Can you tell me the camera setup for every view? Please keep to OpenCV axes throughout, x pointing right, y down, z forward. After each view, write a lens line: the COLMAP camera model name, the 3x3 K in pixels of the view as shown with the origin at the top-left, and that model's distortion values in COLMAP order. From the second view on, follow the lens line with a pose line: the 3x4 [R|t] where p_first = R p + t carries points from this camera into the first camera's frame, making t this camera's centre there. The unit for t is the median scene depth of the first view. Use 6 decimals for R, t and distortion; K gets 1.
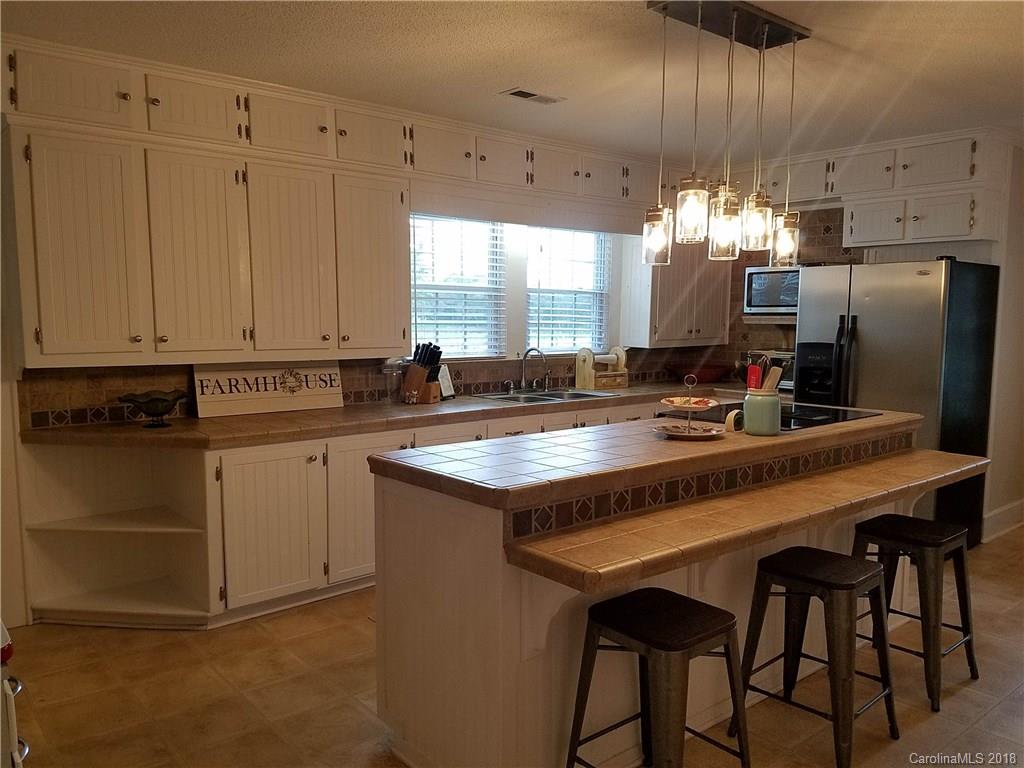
lens RADIAL K [[778.4, 0, 504.7], [0, 778.4, 385.3], [0, 0, 1]] dist [0.243556, -0.407665]
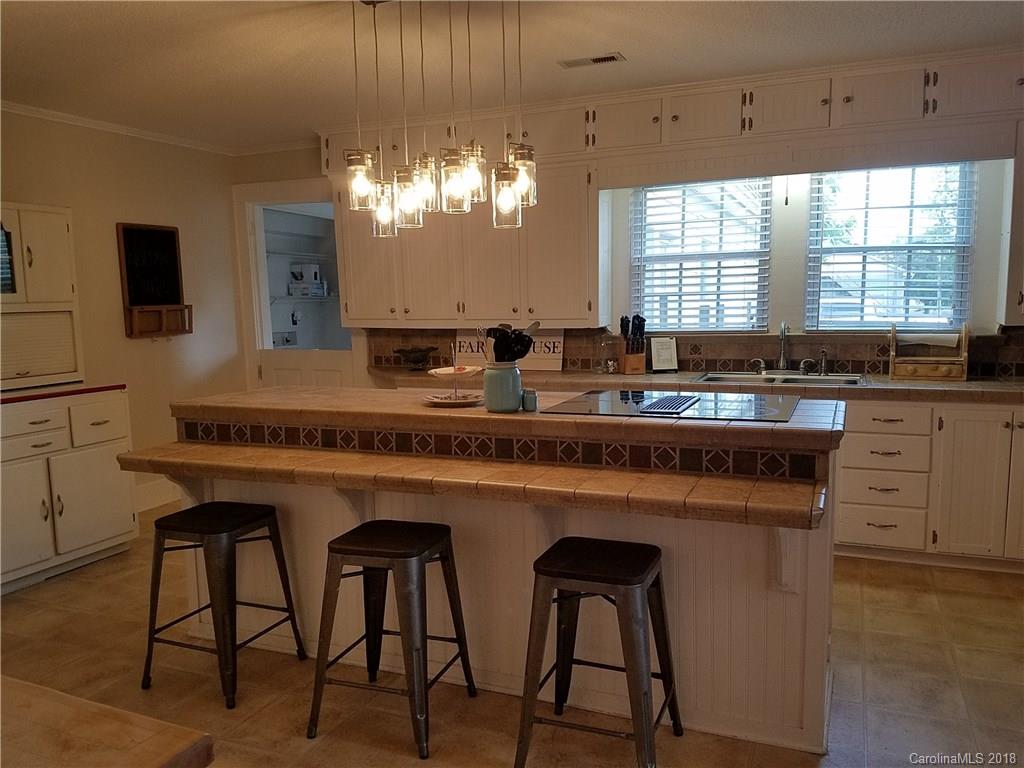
lens RADIAL K [[778.4, 0, 504.7], [0, 778.4, 385.3], [0, 0, 1]] dist [0.243556, -0.407665]
pose [[0.471374, 0.082278, -0.878087, 0.767620], [-0.060671, 0.996305, 0.060786, -0.015888], [0.879844, 0.024622, 0.474624, 0.389563]]
